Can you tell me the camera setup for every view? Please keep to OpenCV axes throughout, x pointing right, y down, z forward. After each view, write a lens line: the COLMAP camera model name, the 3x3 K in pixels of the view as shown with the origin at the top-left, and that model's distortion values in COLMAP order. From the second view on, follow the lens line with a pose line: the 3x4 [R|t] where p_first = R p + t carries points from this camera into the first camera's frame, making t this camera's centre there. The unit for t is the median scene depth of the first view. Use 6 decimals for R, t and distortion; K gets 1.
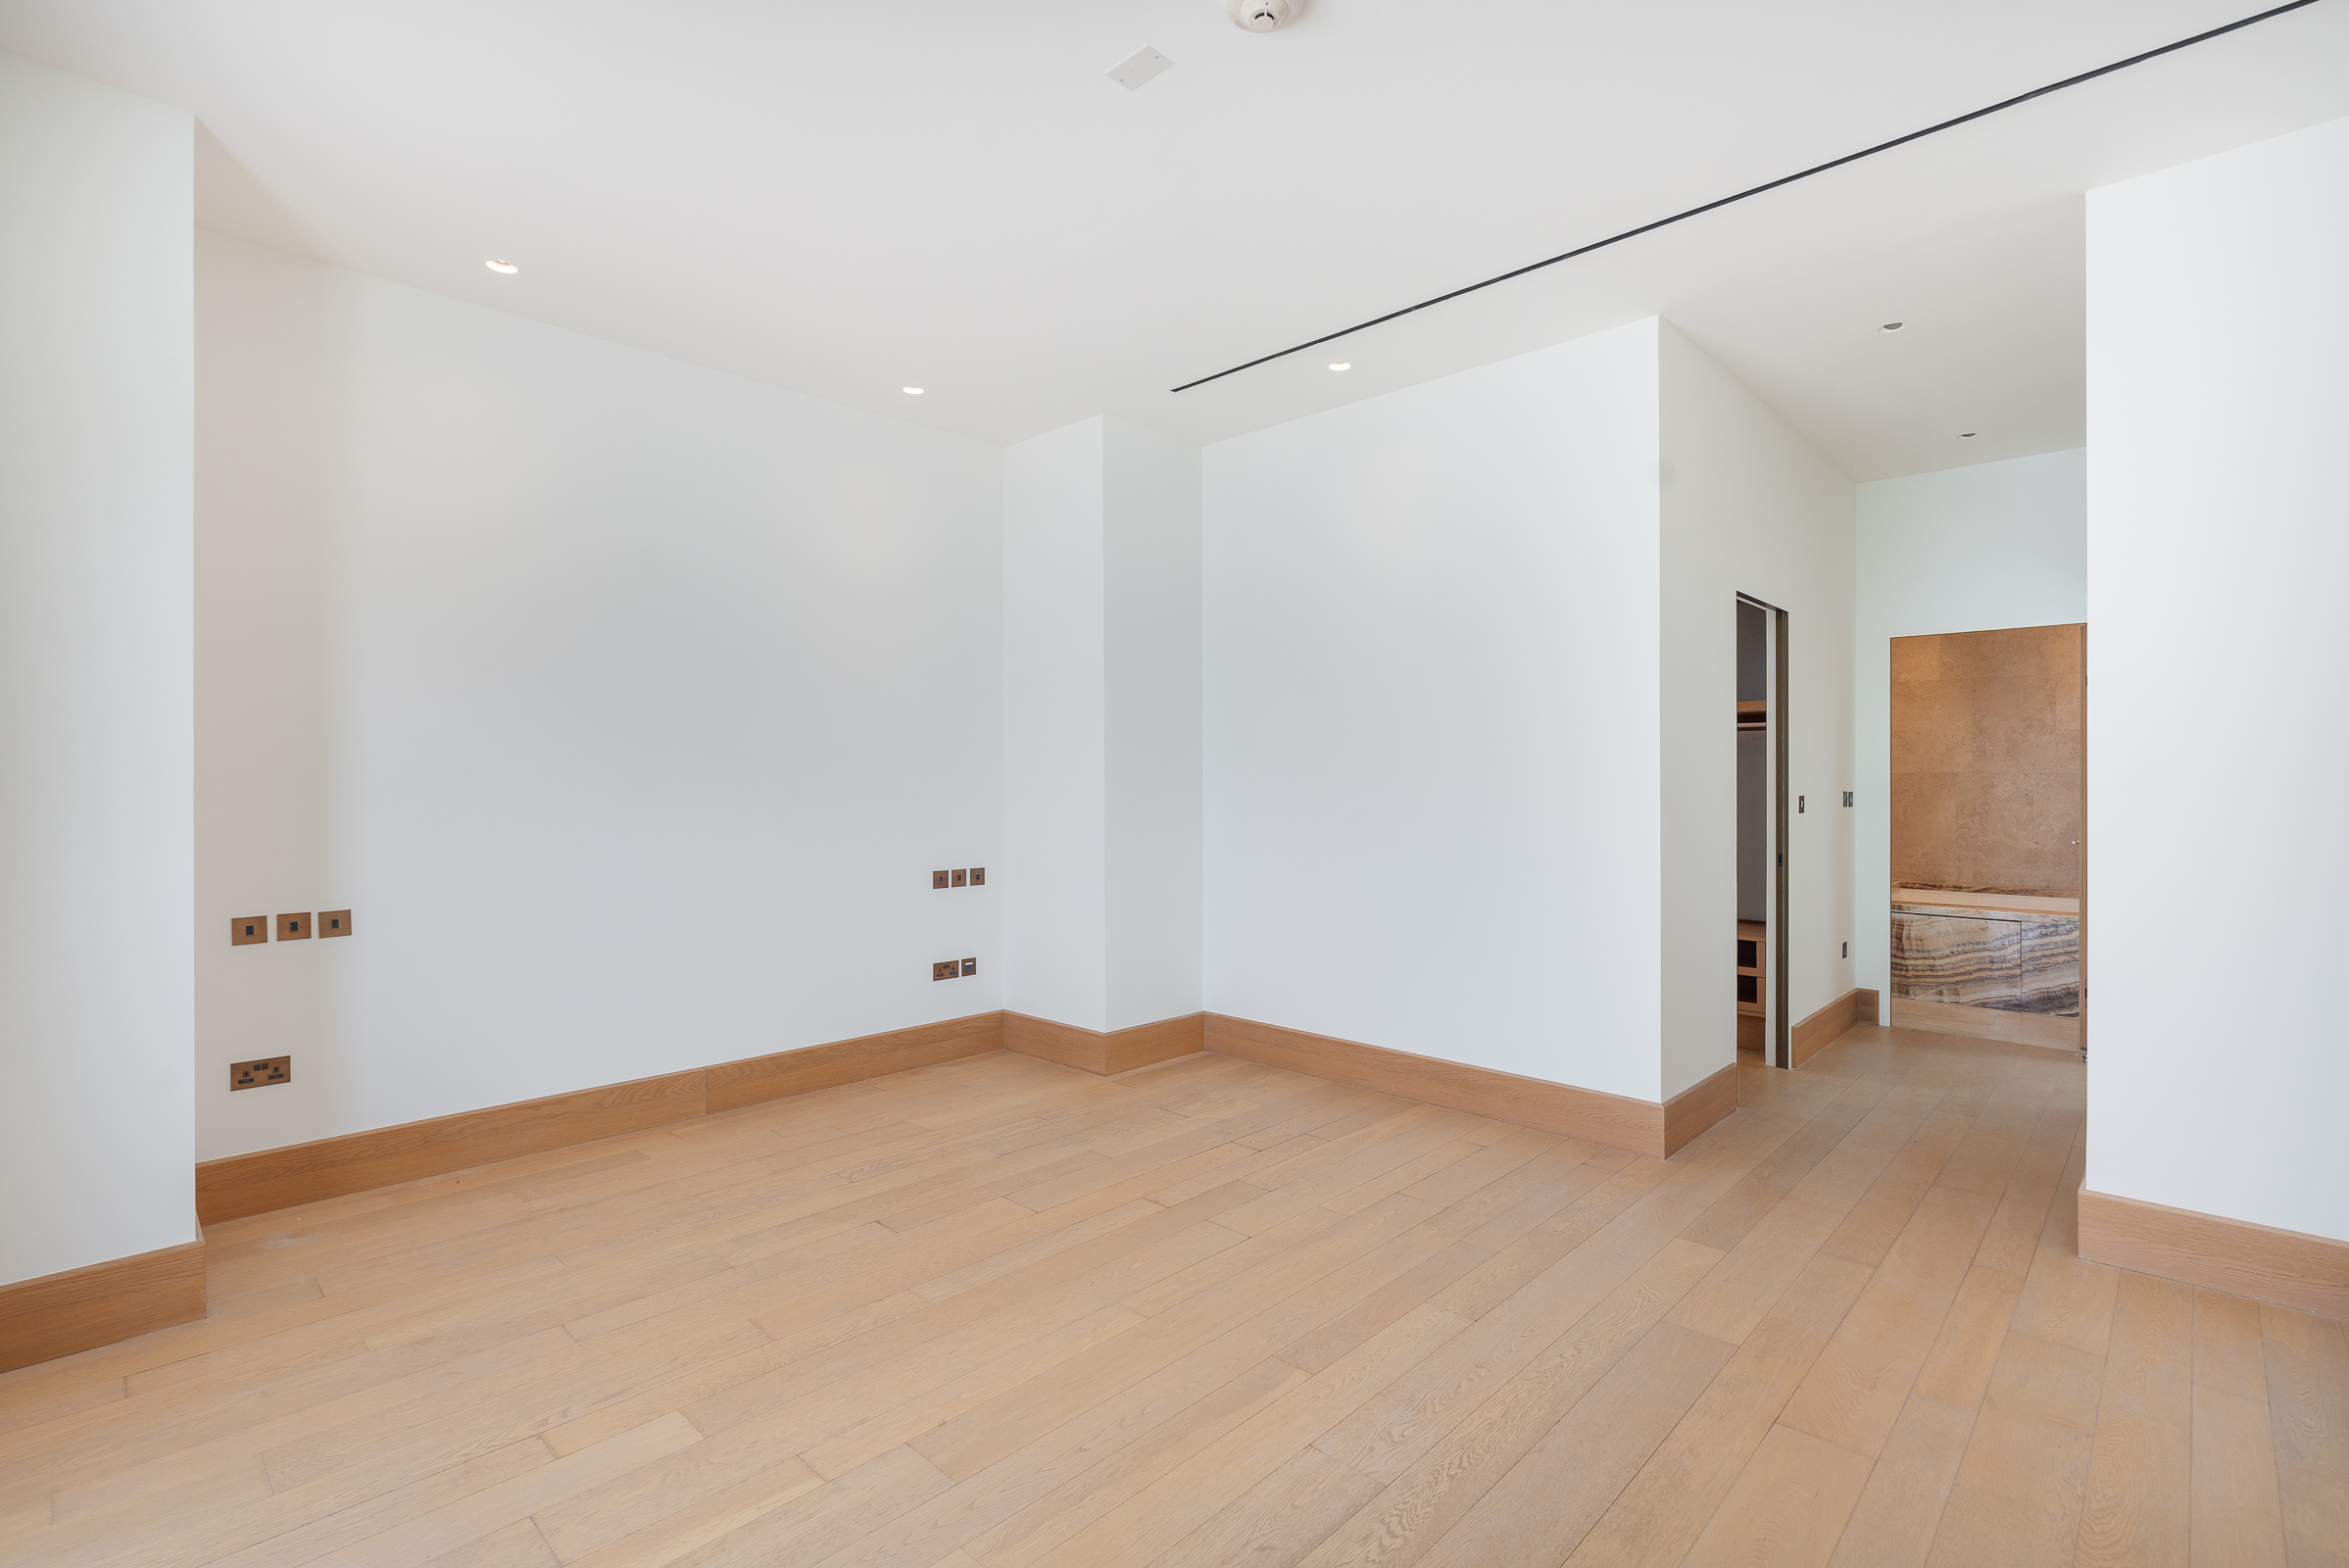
lens RADIAL K [[1065.3, 0, 1176.2], [0, 1065.3, 756.4], [0, 0, 1]] dist [-0.006772, 0.002307]
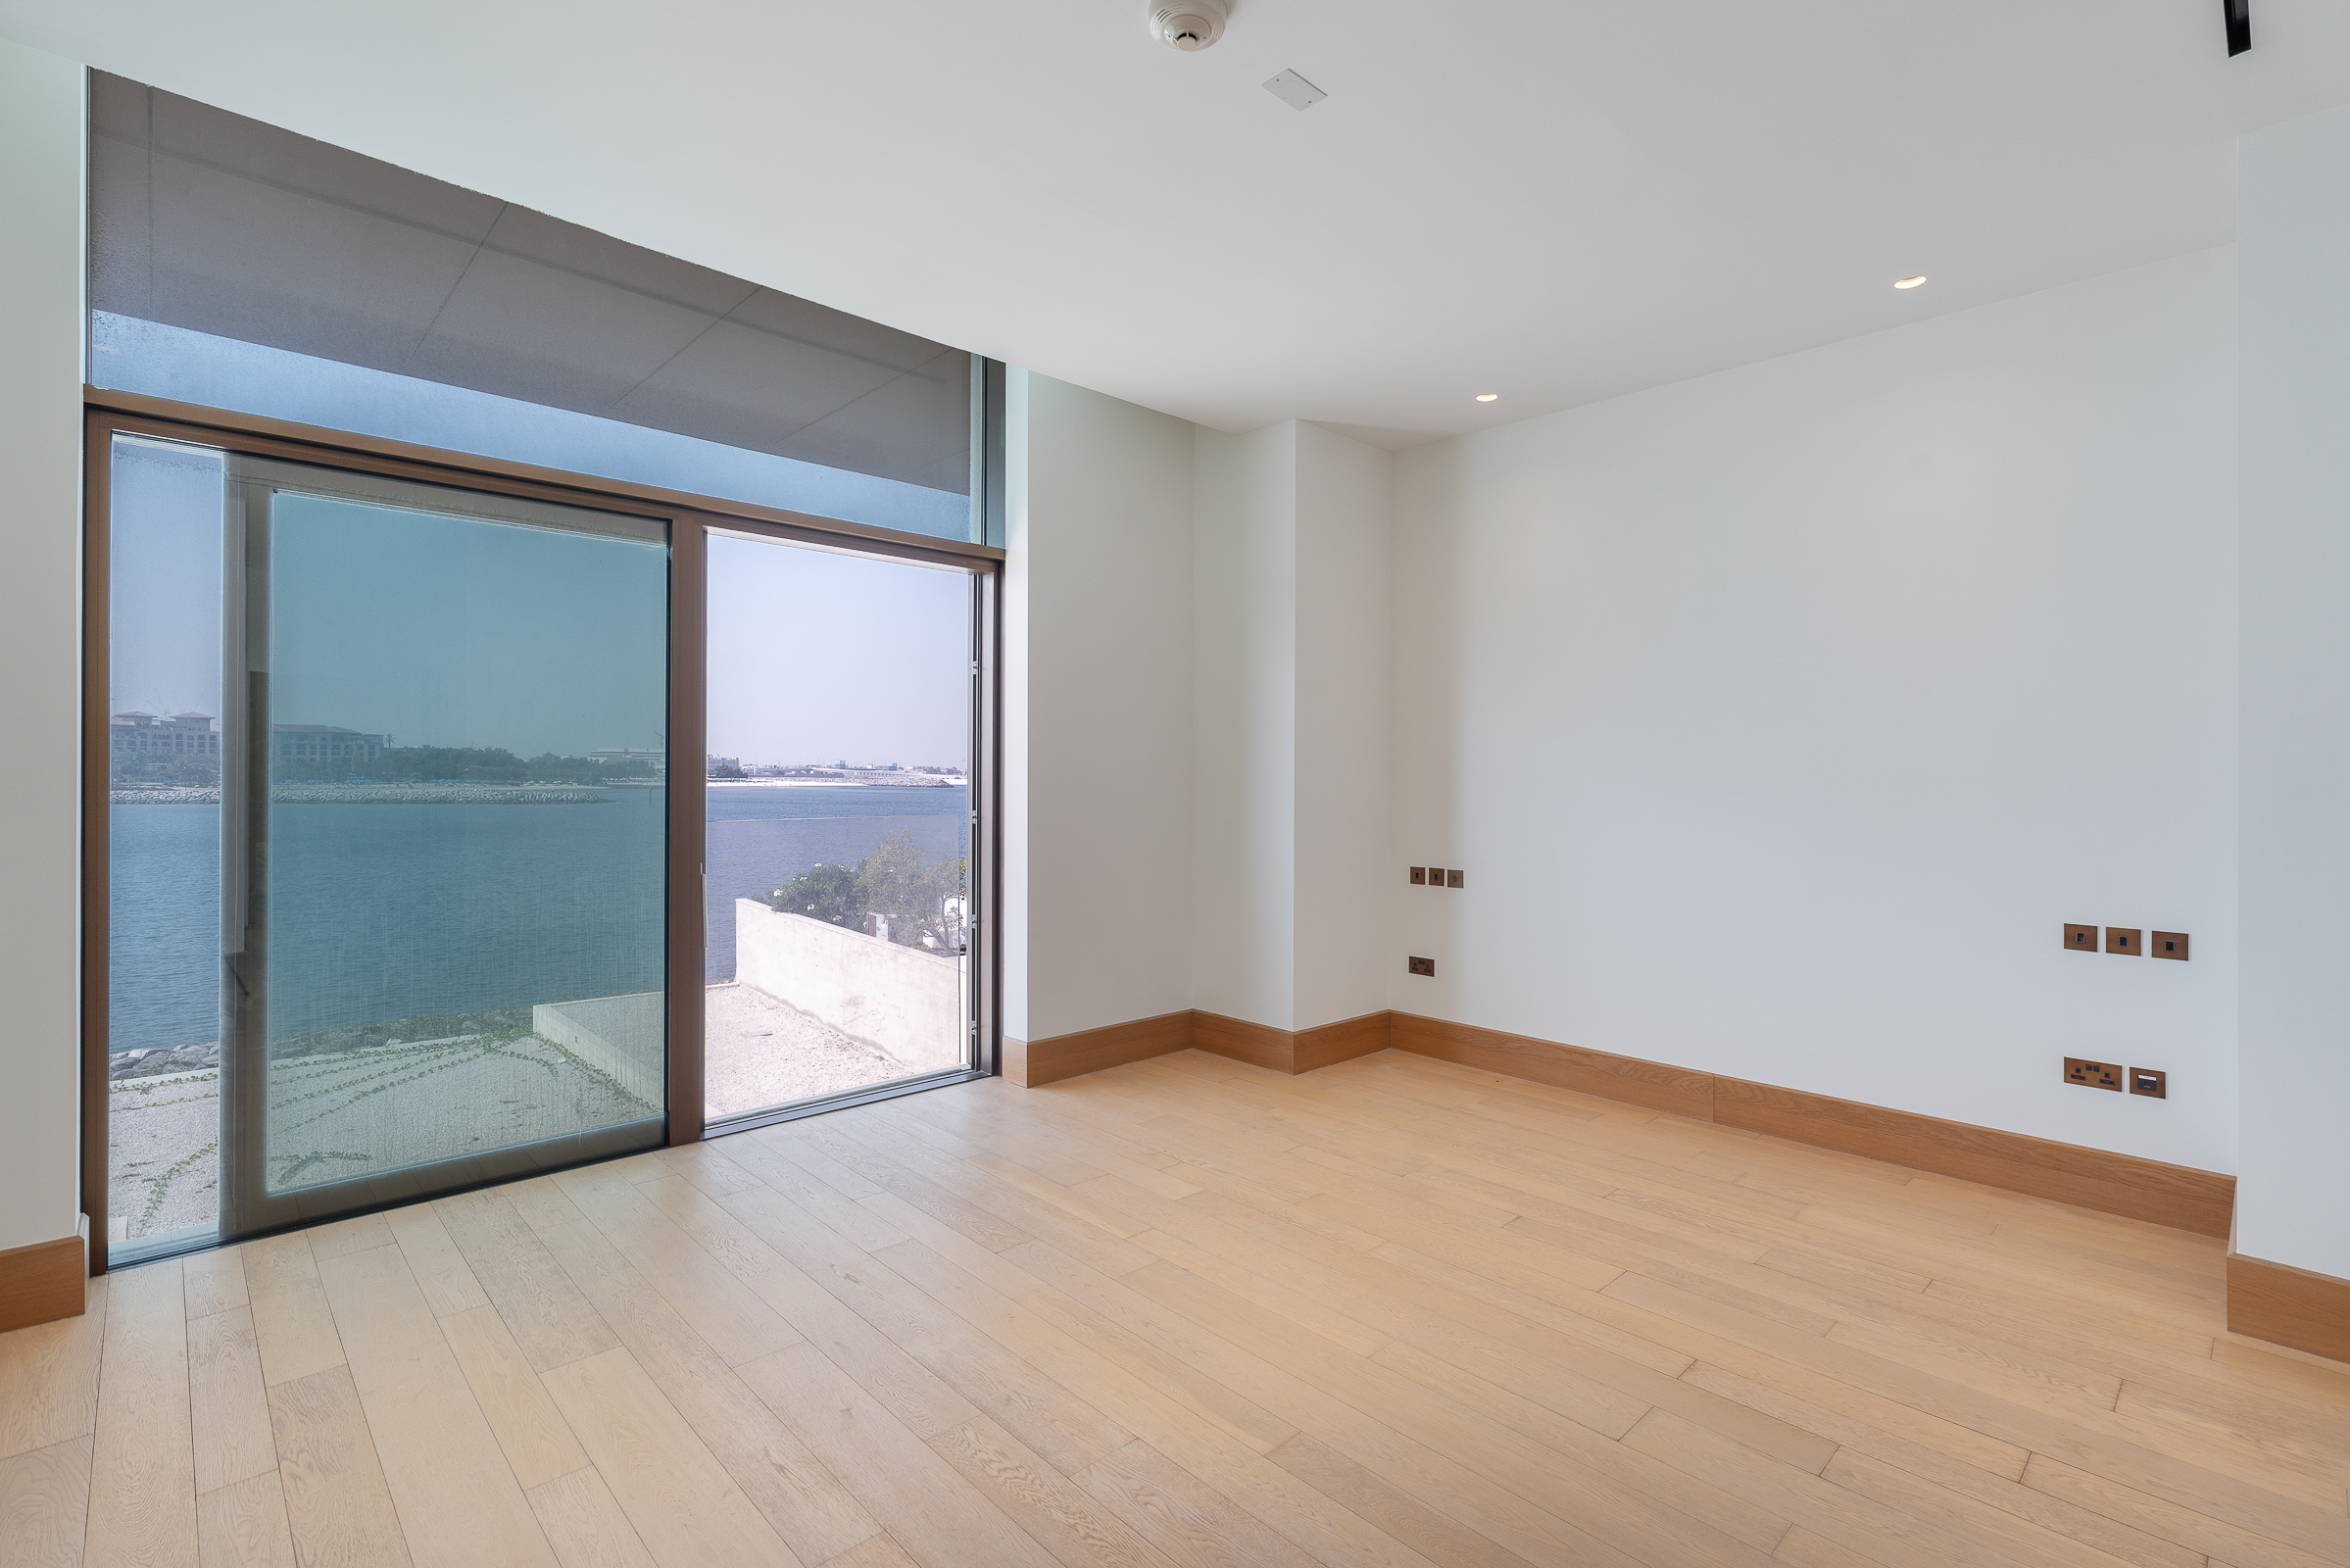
lens RADIAL K [[1065.7, 0, 1190.6], [0, 1065.7, 753.9], [0, 0, 1]] dist [-0.006772, 0.002307]
pose [[-0.023475, -0.021560, -0.999492, 0.826723], [0.006218, 0.999745, -0.021711, 0.015798], [0.999705, -0.006724, -0.023335, 0.778392]]
